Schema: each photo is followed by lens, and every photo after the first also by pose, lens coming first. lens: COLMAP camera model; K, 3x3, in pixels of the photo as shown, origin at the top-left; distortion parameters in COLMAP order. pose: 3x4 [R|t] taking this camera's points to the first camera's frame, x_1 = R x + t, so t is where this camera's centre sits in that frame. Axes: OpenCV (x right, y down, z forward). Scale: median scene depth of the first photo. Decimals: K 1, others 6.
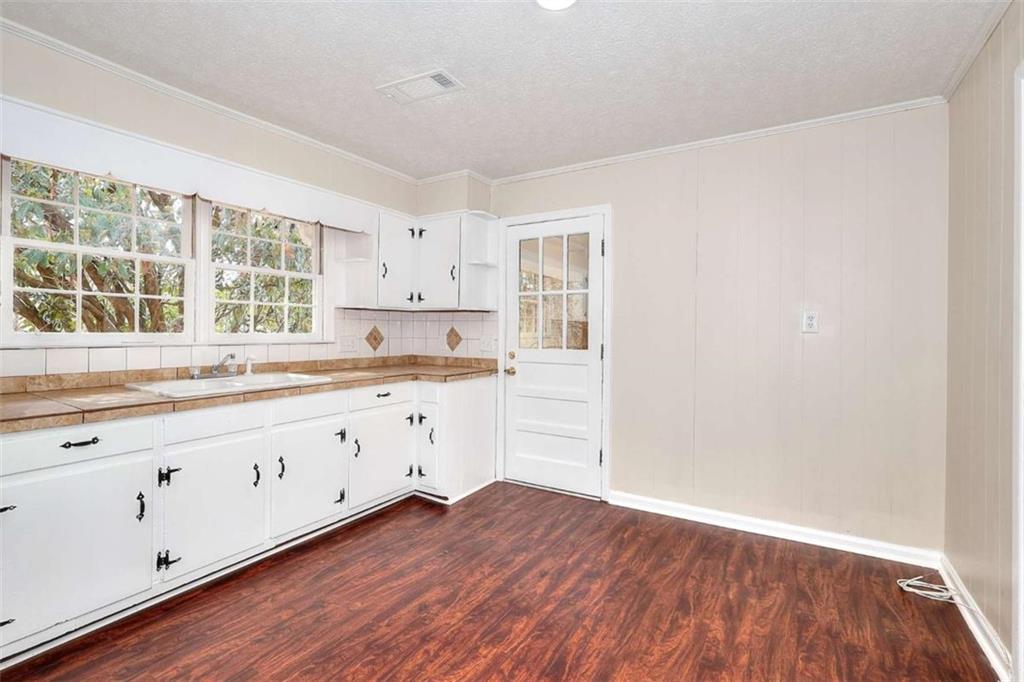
lens RADIAL K [[468.7, 0, 515.5], [0, 468.7, 331.6], [0, 0, 1]] dist [-0.003263, -0.000028]
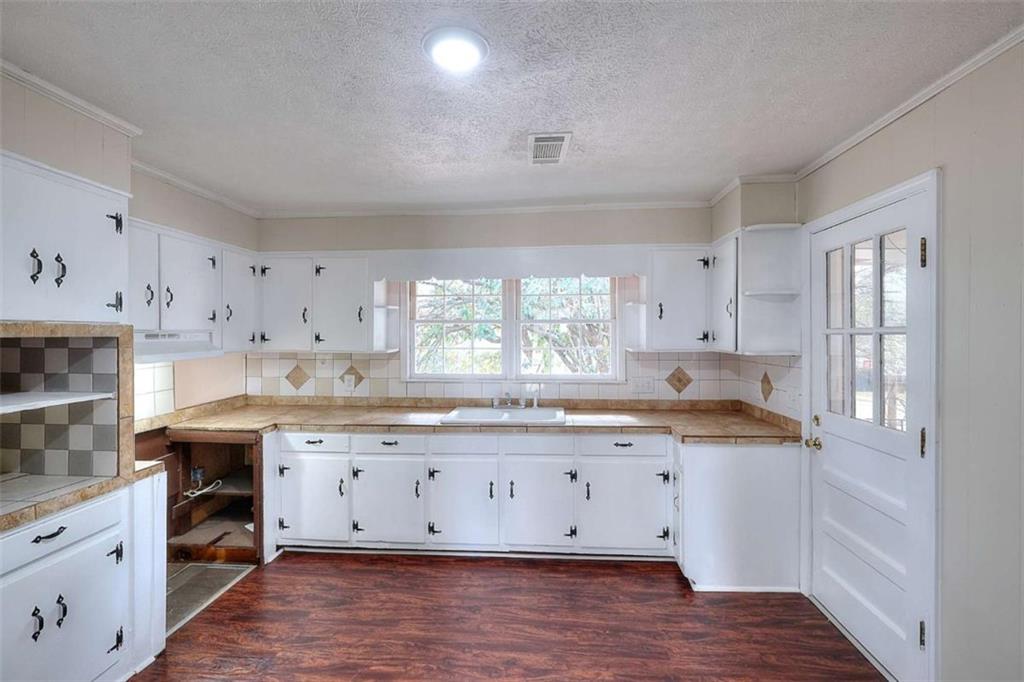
lens RADIAL K [[468.7, 0, 515.5], [0, 468.7, 331.6], [0, 0, 1]] dist [-0.003263, -0.000028]
pose [[0.457622, -0.016348, -0.888996, 0.534395], [0.004214, 0.999860, -0.016217, -0.094508], [0.889137, 0.003675, 0.457627, 0.377464]]
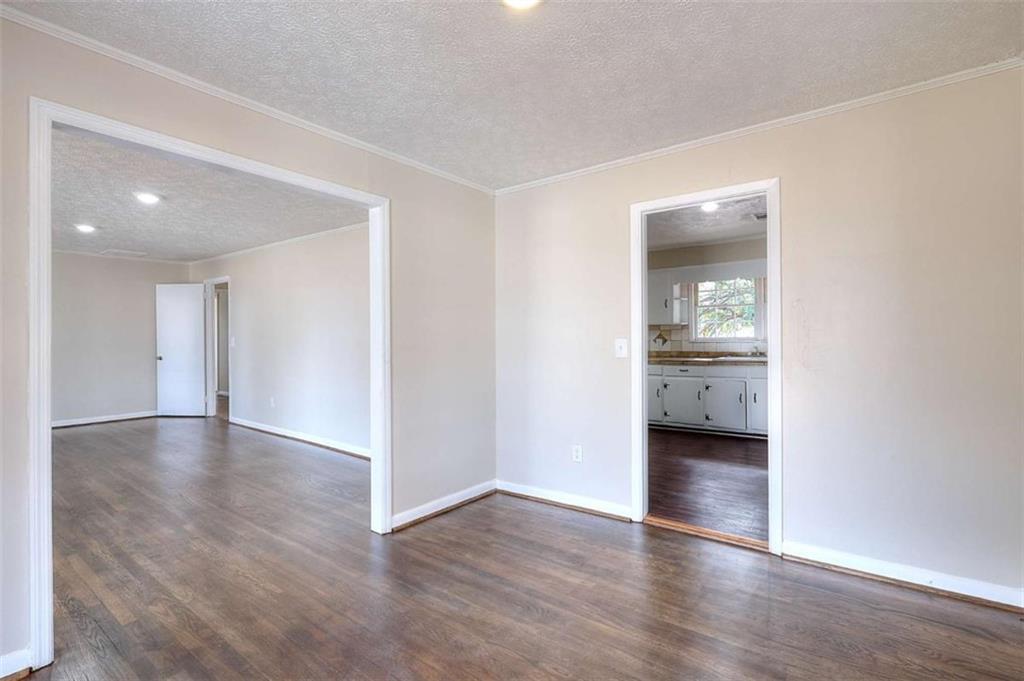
lens RADIAL K [[484.3, 0, 512.0], [0, 484.3, 340.5], [0, 0, 1]] dist [0.000636, 0.000275]
pose [[-0.108518, -0.008554, -0.994058, 1.615647], [0.003682, 0.999953, -0.009007, 0.031354], [0.994088, -0.004638, -0.108481, 0.101118]]
